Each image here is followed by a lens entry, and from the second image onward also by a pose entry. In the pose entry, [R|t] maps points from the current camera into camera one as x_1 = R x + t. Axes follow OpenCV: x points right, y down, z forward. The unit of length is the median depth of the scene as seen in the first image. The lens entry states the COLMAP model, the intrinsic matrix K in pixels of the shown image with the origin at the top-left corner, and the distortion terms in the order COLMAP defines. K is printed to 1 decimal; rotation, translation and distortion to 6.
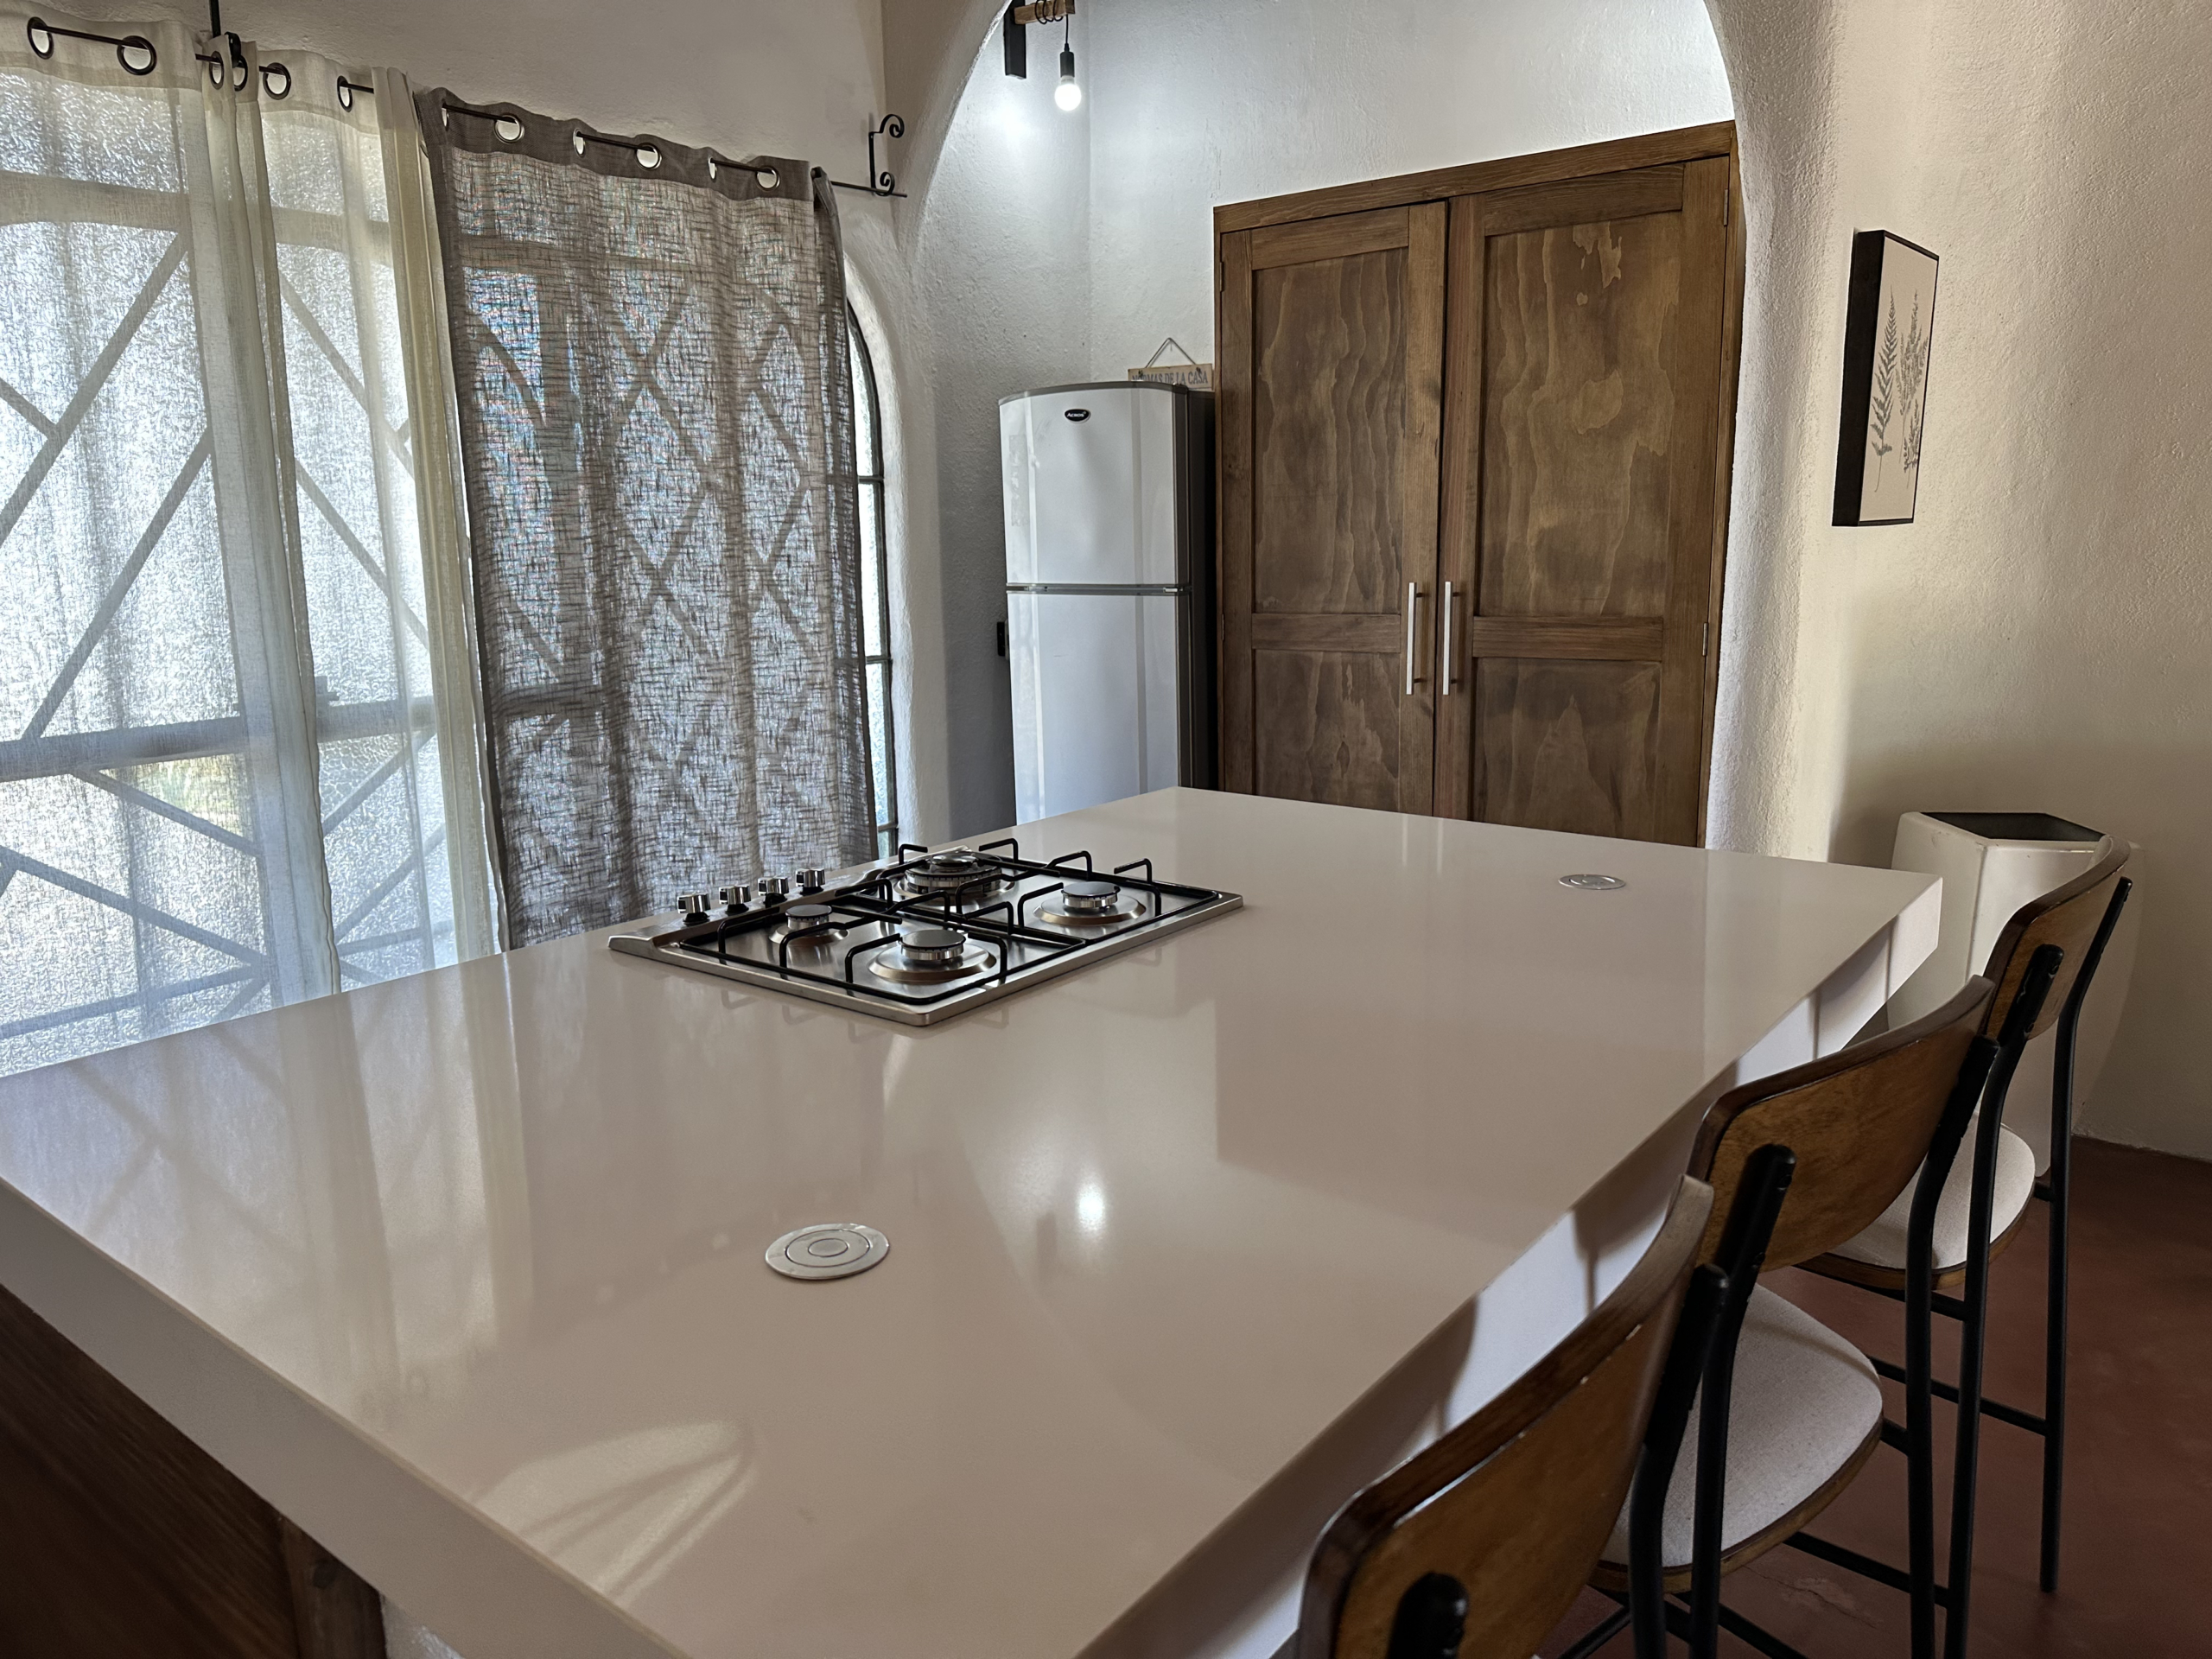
lens RADIAL K [[1565.5, 0, 1119.4], [0, 1565.5, 838.6], [0, 0, 1]] dist [0.048285, -0.056611]
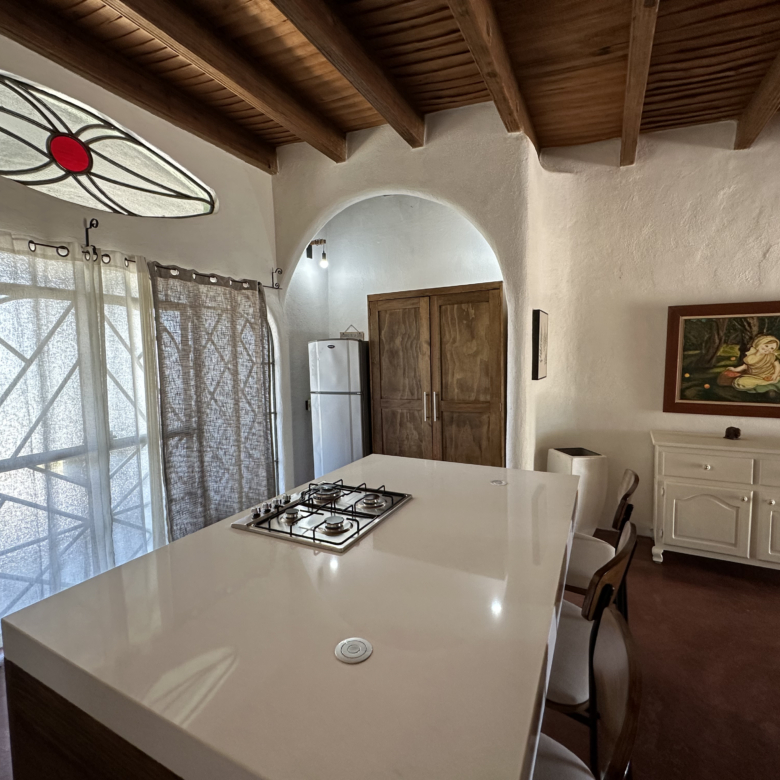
lens RADIAL K [[418.6, 0, 391.0], [0, 418.6, 394.4], [0, 0, 1]] dist [-0.003934, 0.001365]
pose [[0.982329, -0.019838, 0.186108, -0.085222], [0.040637, 0.993253, -0.108619, -0.054267], [-0.182698, 0.114262, 0.976507, 0.031710]]
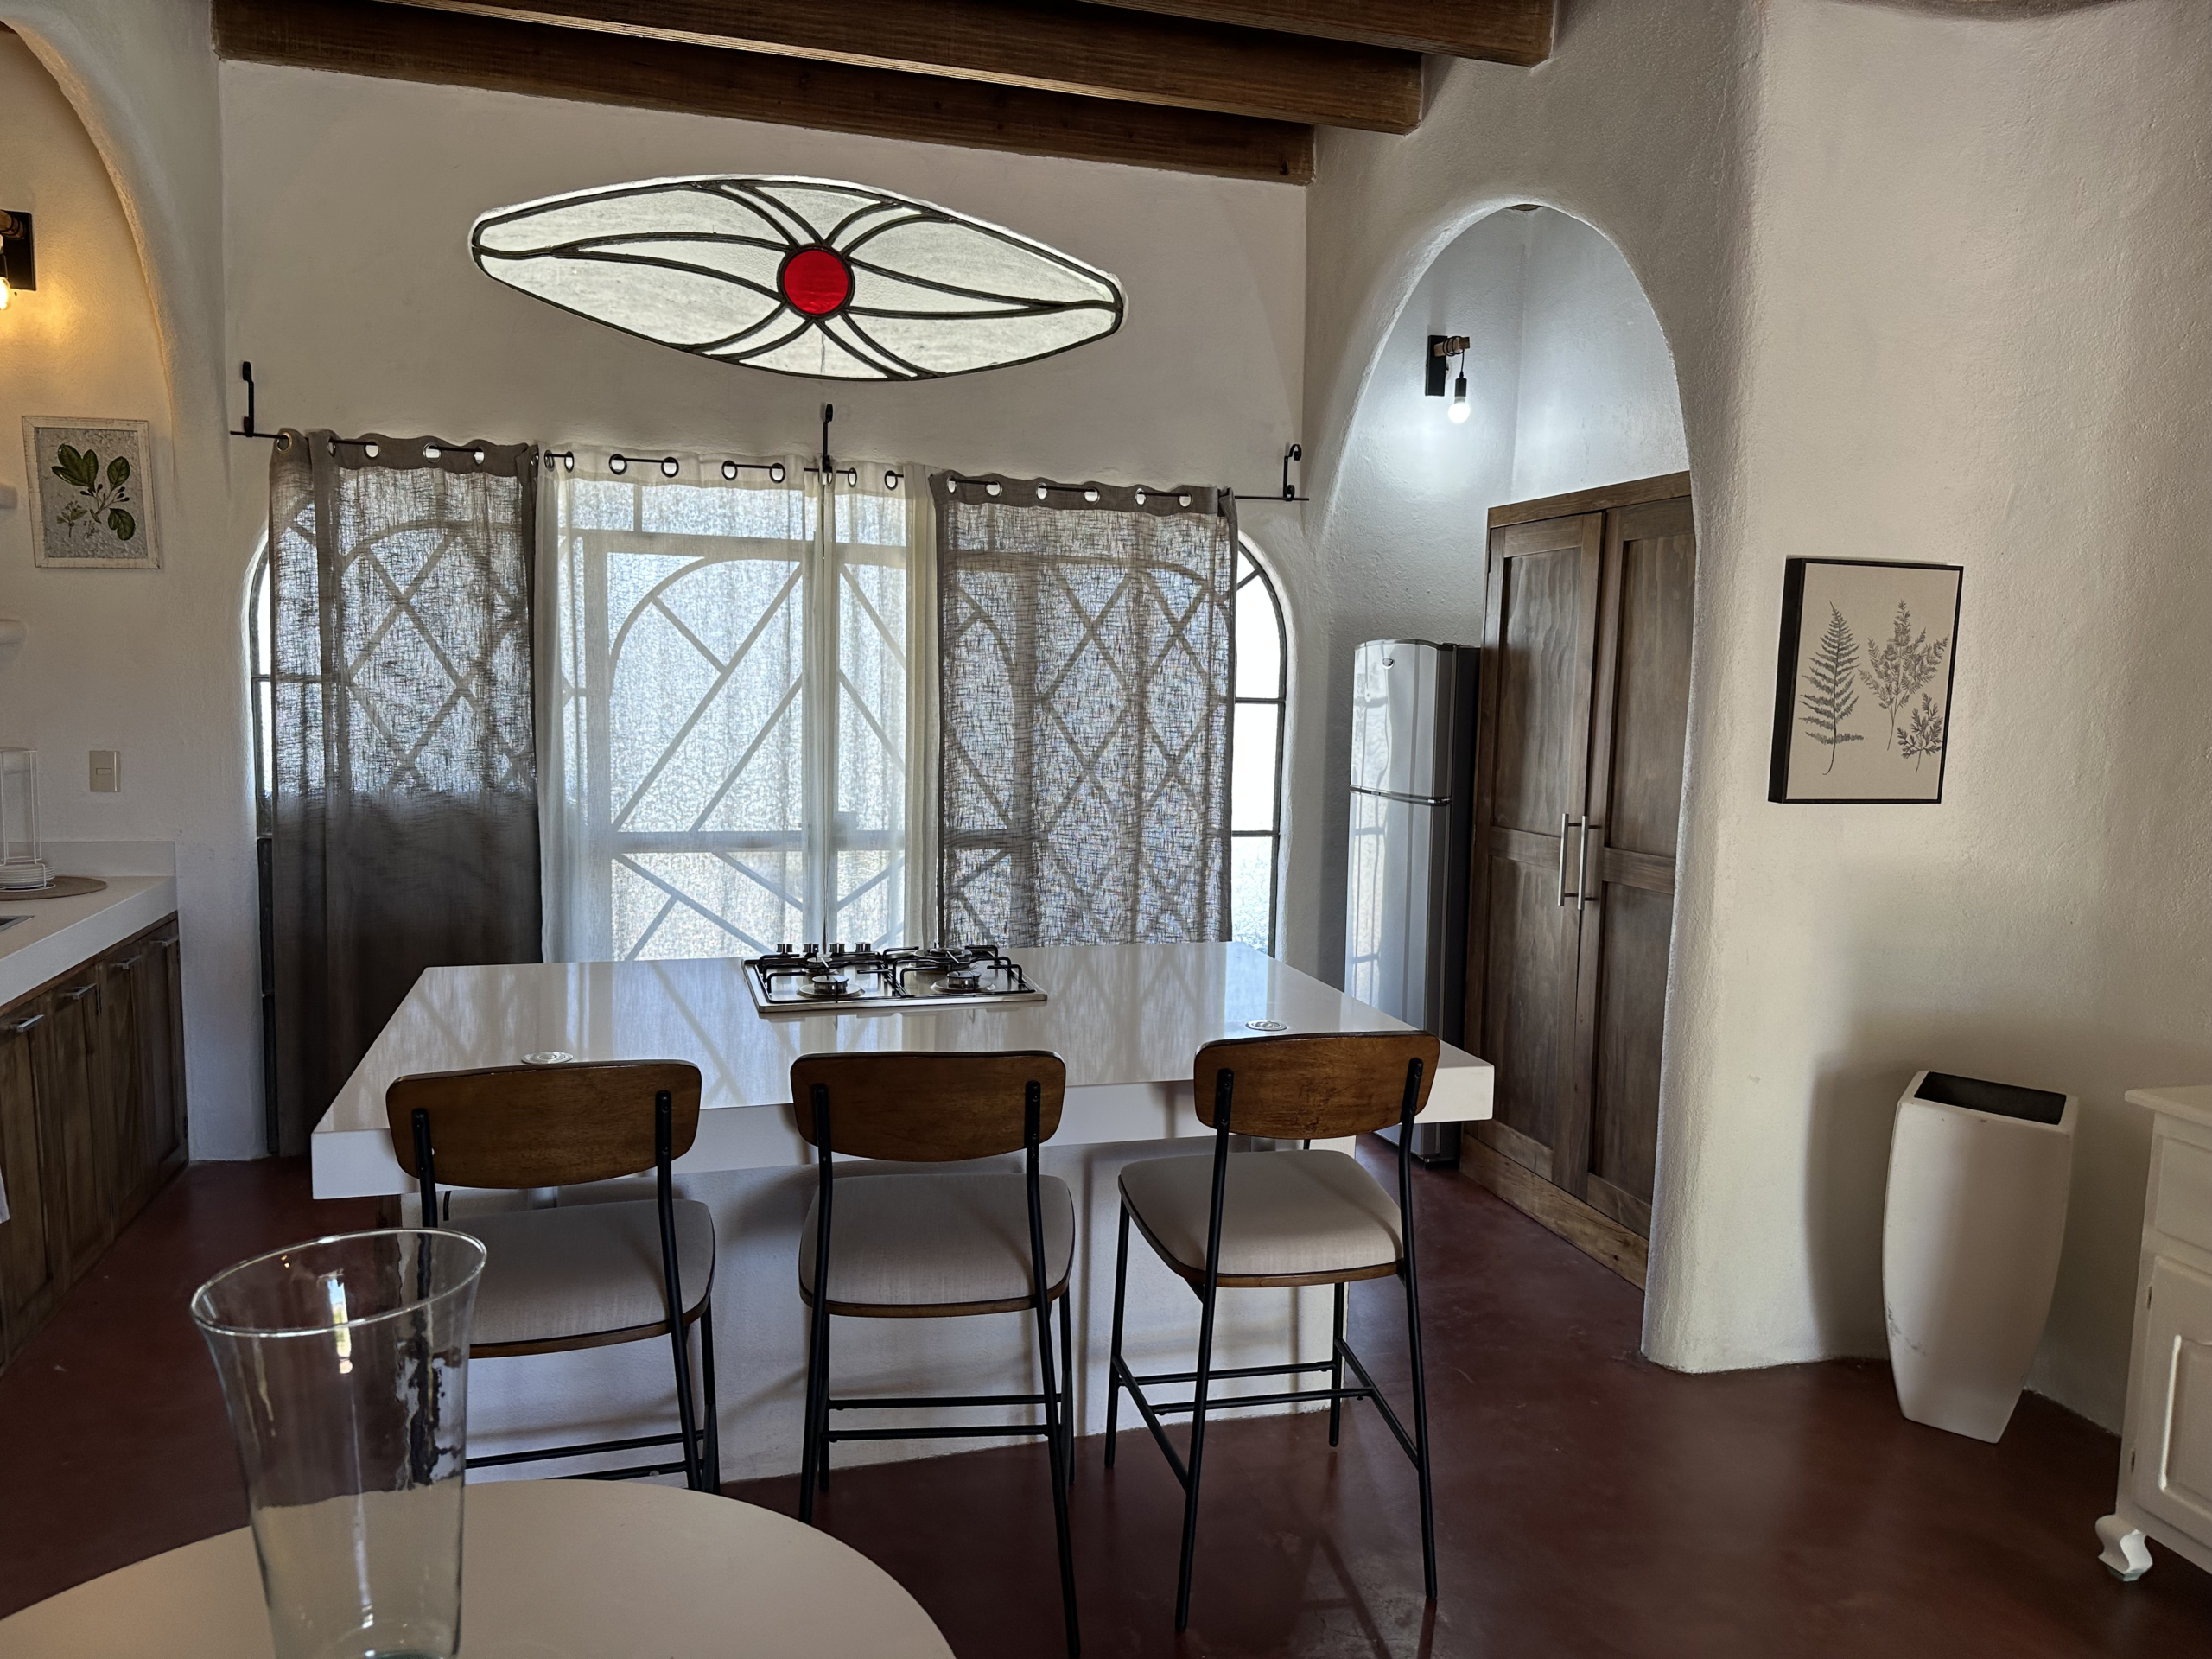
lens RADIAL K [[1565.5, 0, 1165.6], [0, 1565.5, 898.9], [0, 0, 1]] dist [0.048285, -0.056611]
pose [[0.819854, 0.121027, -0.559635, 0.663388], [-0.154135, 0.987975, -0.012144, -0.038636], [0.551435, 0.096216, 0.828650, -0.182268]]
